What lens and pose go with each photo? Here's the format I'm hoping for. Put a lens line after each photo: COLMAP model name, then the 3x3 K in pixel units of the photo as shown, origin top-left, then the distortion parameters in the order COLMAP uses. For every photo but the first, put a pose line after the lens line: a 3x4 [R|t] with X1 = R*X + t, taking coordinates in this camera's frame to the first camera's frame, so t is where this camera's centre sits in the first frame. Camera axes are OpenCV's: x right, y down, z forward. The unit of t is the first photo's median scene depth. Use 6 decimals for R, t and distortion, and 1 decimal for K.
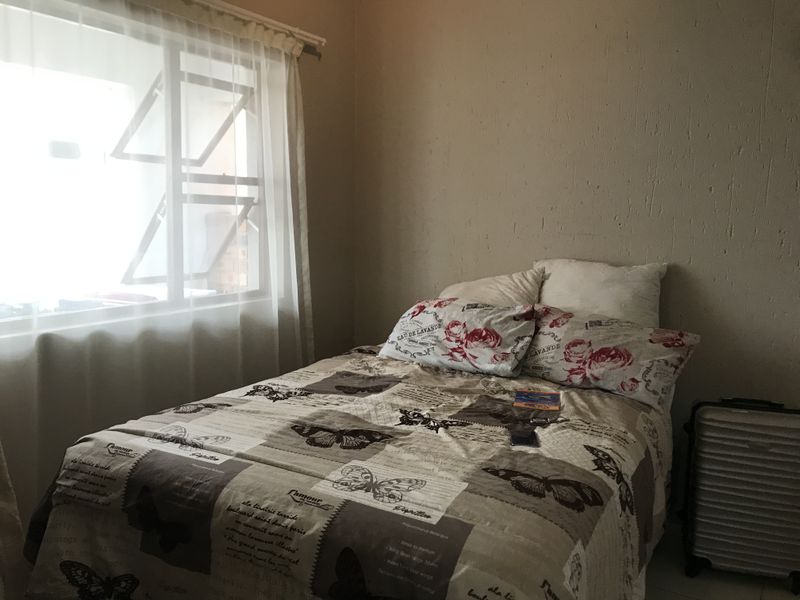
lens RADIAL K [[660.6, 0, 399.2], [0, 660.6, 299.8], [0, 0, 1]] dist [0.007407, 0.004177]
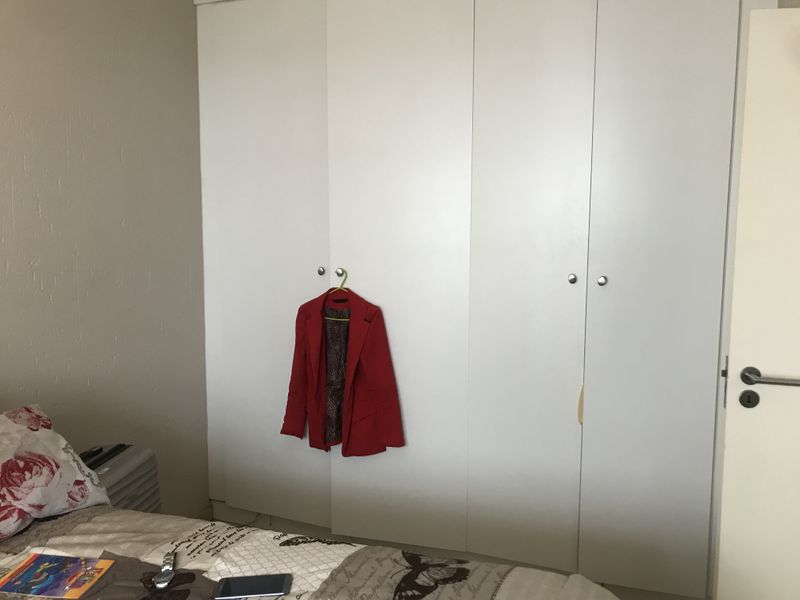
lens RADIAL K [[660.6, 0, 398.9], [0, 660.6, 299.2], [0, 0, 1]] dist [0.007407, 0.004177]
pose [[-0.222196, -0.123689, 0.967125, -0.396442], [0.108933, 0.982561, 0.150690, -0.145692], [-0.968898, 0.138835, -0.204847, 0.782220]]
